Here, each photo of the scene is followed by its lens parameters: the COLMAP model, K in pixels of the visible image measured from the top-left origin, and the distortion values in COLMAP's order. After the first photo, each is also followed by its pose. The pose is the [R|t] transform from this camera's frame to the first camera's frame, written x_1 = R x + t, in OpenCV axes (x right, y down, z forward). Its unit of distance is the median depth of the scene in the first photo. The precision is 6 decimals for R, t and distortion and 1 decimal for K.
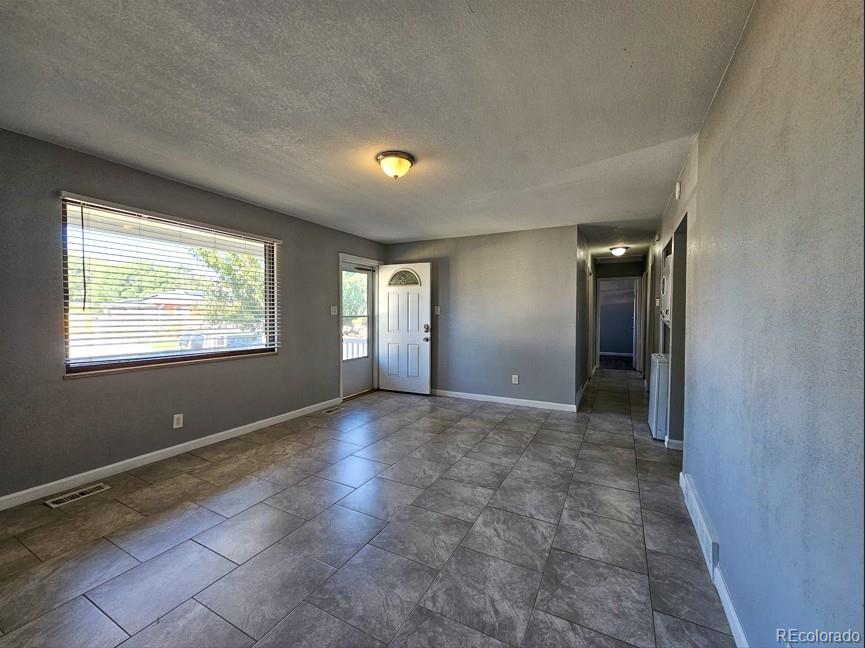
lens RADIAL K [[355.7, 0, 433.3], [0, 355.7, 318.7], [0, 0, 1]] dist [0.000664, 0.001254]
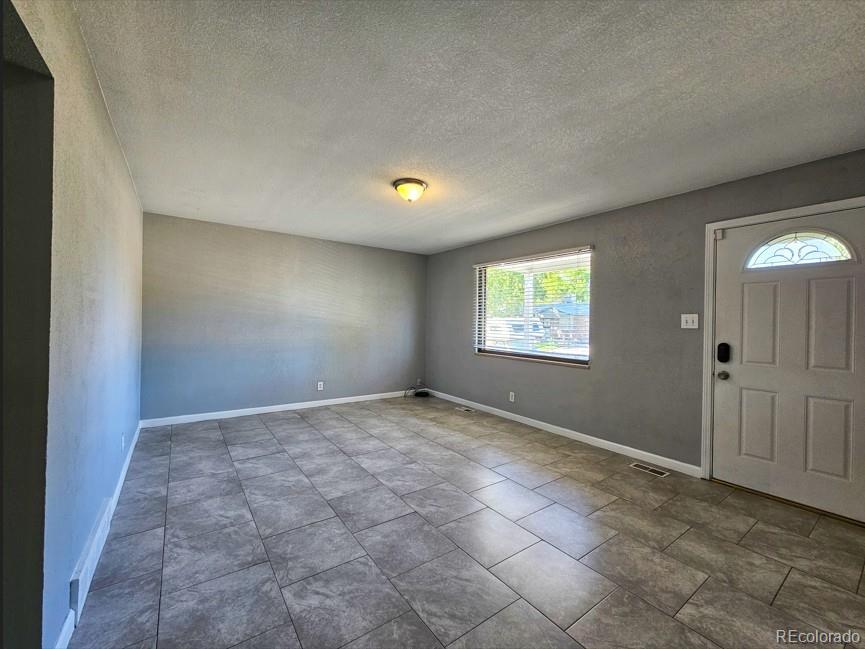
lens RADIAL K [[355.7, 0, 434.0], [0, 355.7, 325.7], [0, 0, 1]] dist [0.000664, 0.001254]
pose [[-0.447767, -0.000759, -0.894150, 0.878958], [-0.031572, 0.999389, 0.014963, -0.021417], [0.893593, 0.034930, -0.447517, 1.610504]]
